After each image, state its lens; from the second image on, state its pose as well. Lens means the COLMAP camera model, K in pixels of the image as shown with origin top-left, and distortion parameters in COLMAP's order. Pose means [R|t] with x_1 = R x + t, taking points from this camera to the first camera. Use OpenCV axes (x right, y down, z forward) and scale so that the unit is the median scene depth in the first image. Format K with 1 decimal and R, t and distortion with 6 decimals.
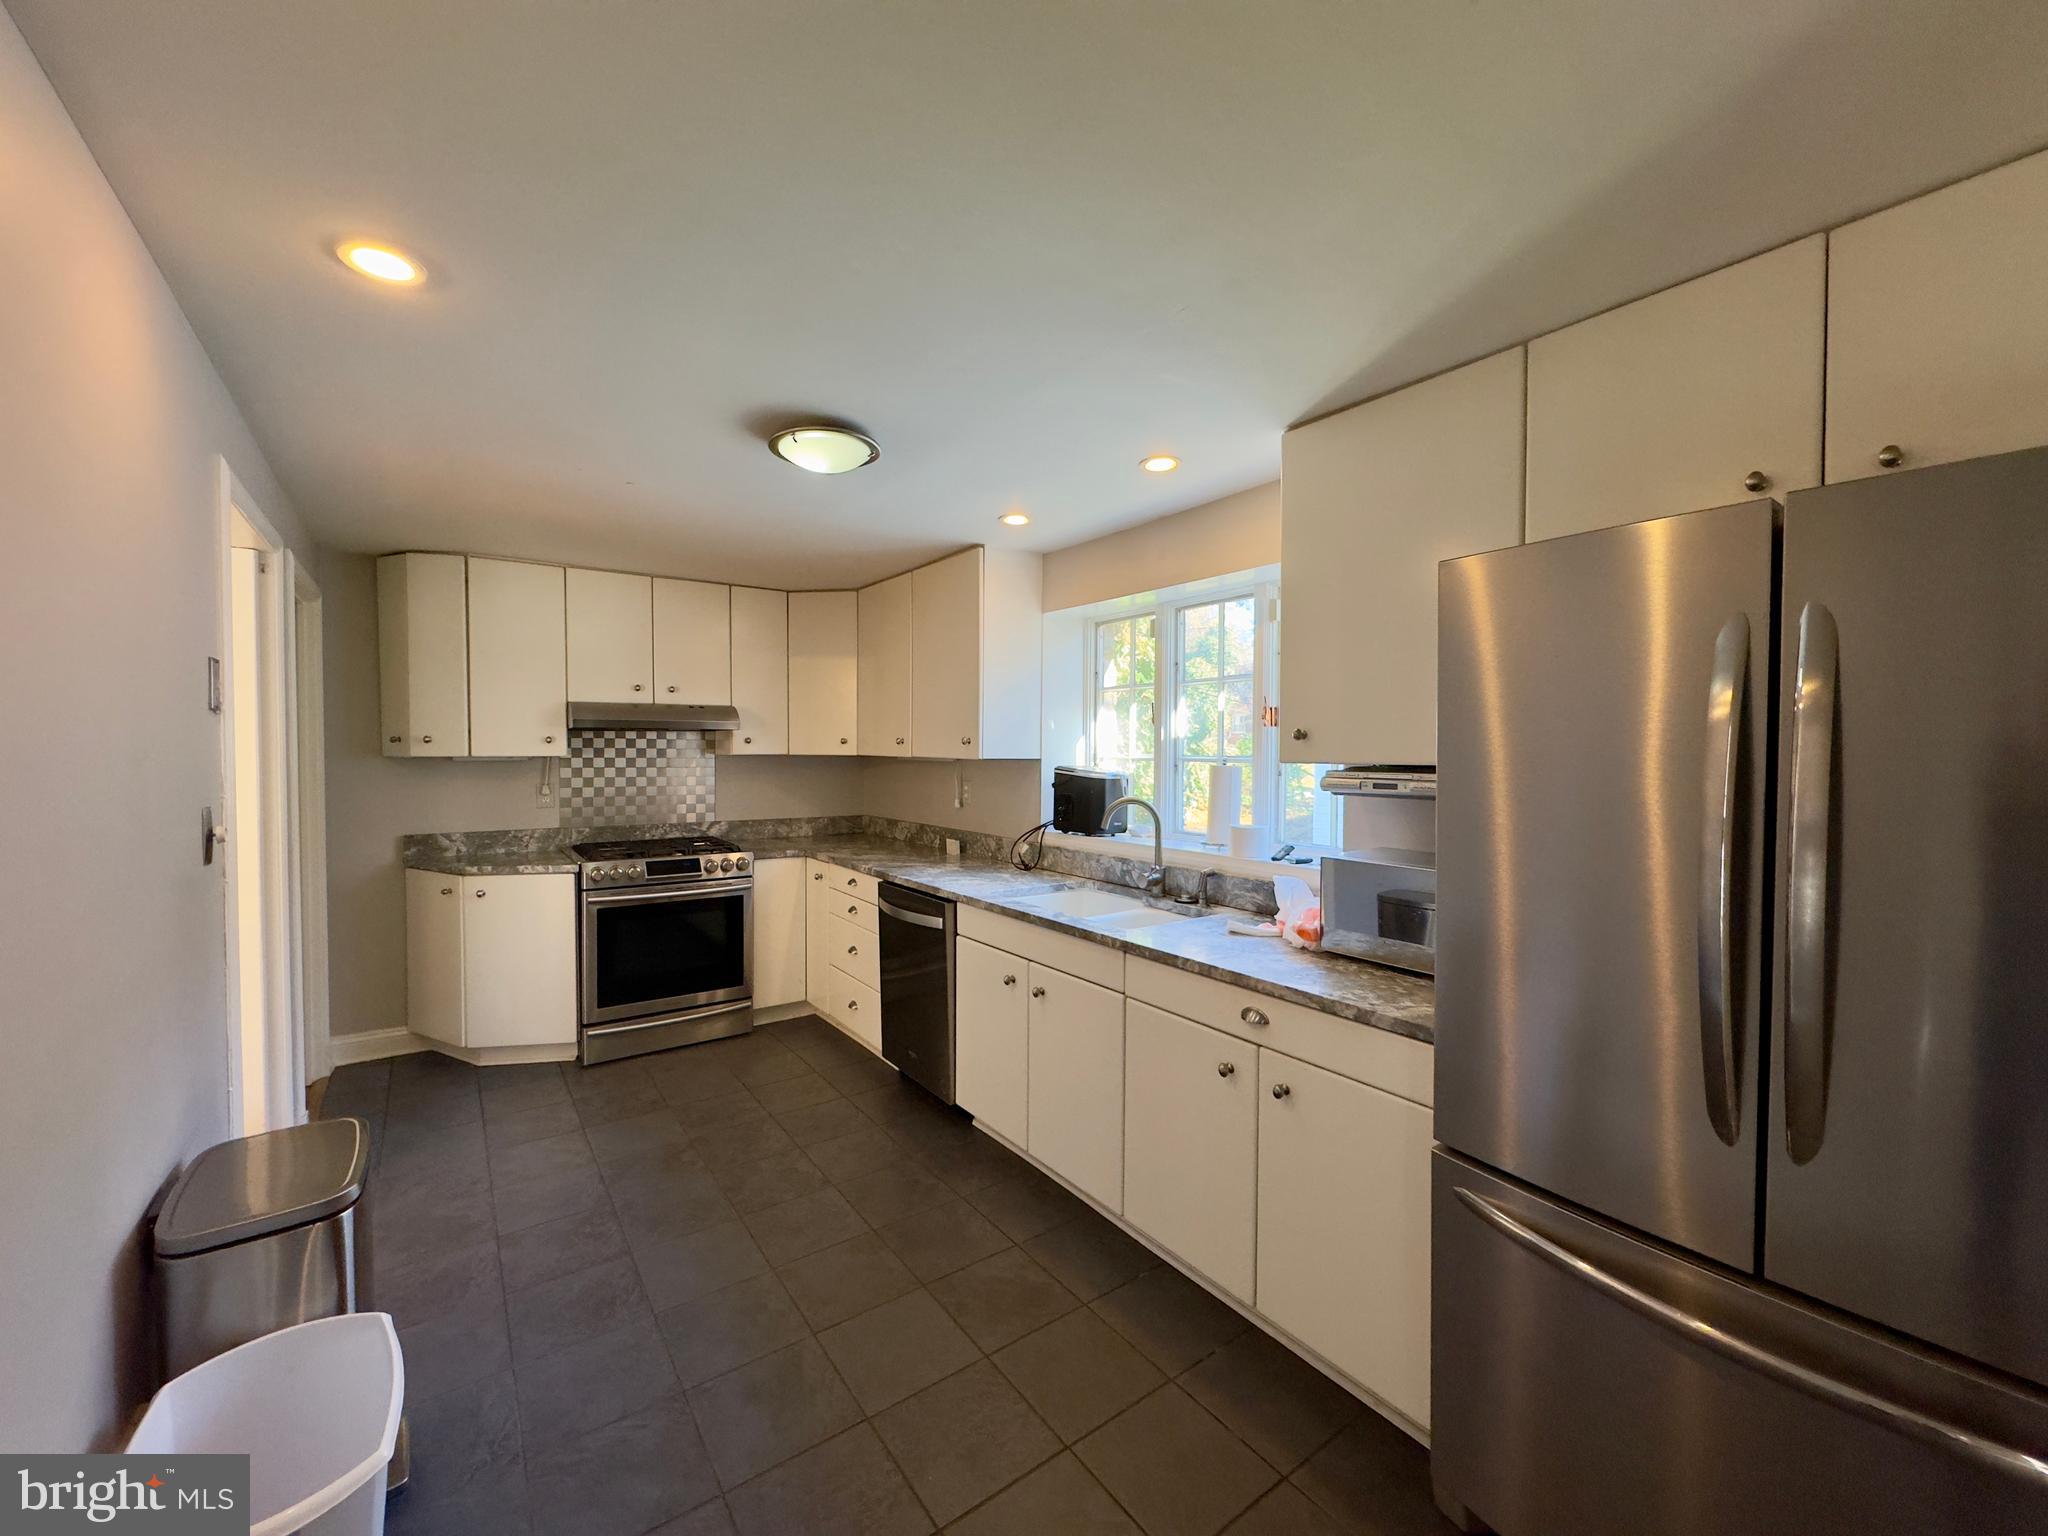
lens RADIAL K [[811.0, 0, 1020.5], [0, 811.0, 762.8], [0, 0, 1]] dist [0.001103, -0.000049]
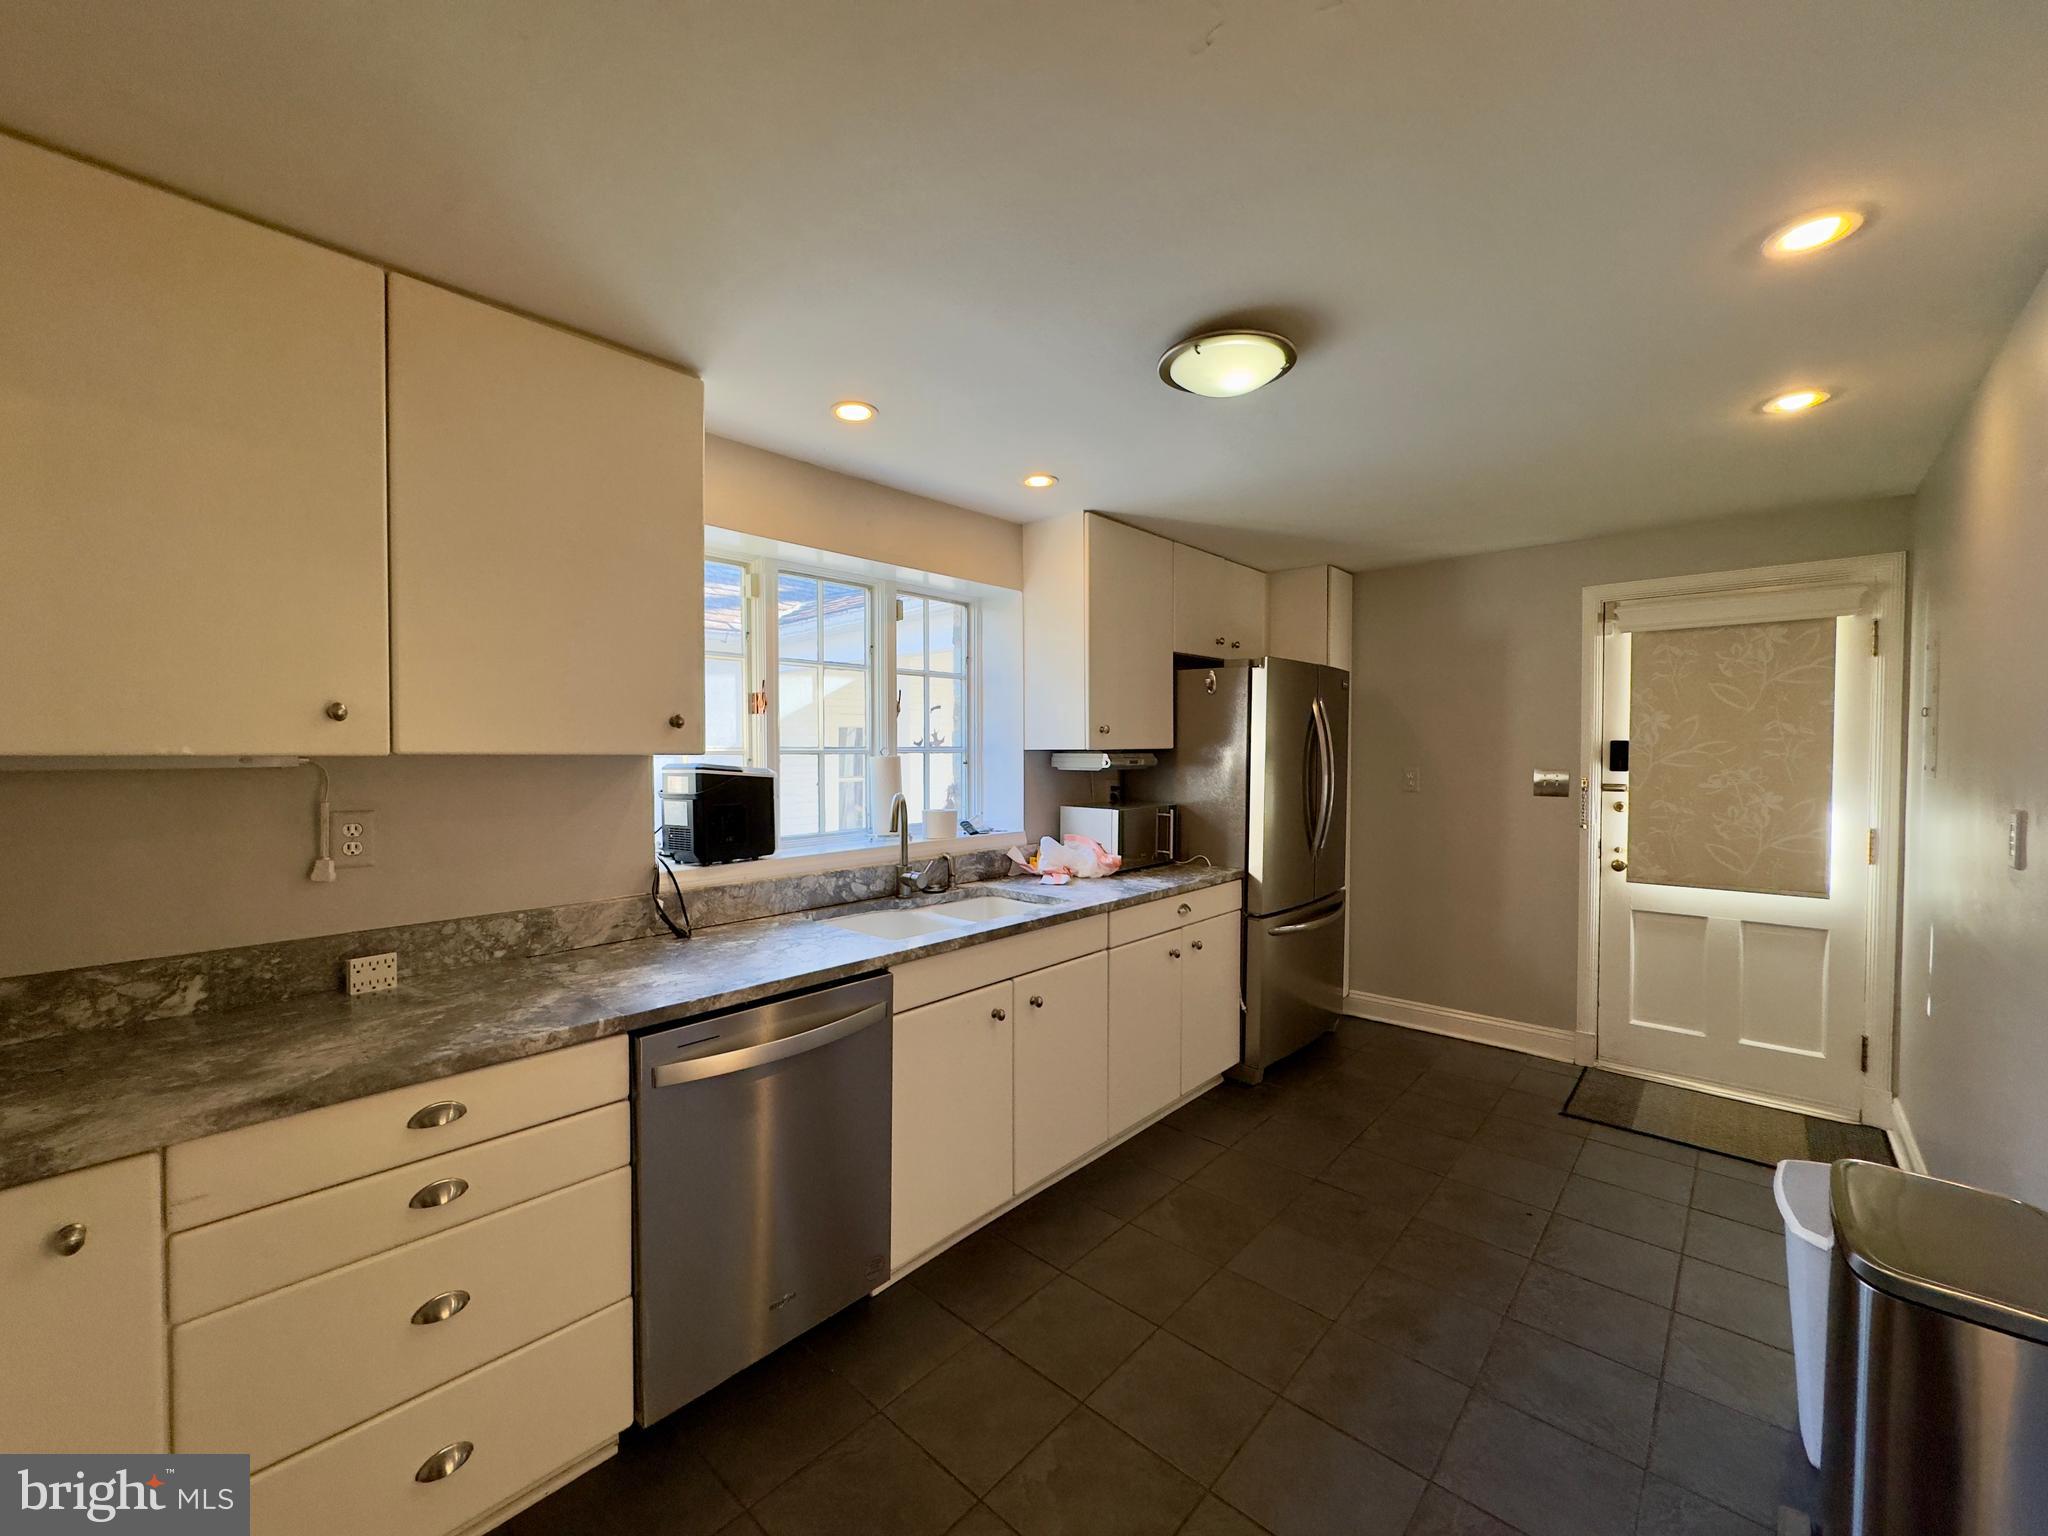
lens RADIAL K [[811.0, 0, 1022.3], [0, 811.0, 764.7], [0, 0, 1]] dist [0.001103, -0.000049]
pose [[-0.209059, -0.024330, 0.977600, -0.760973], [0.016682, 0.999456, 0.028441, -0.011389], [-0.977761, 0.022254, -0.208540, 1.052188]]
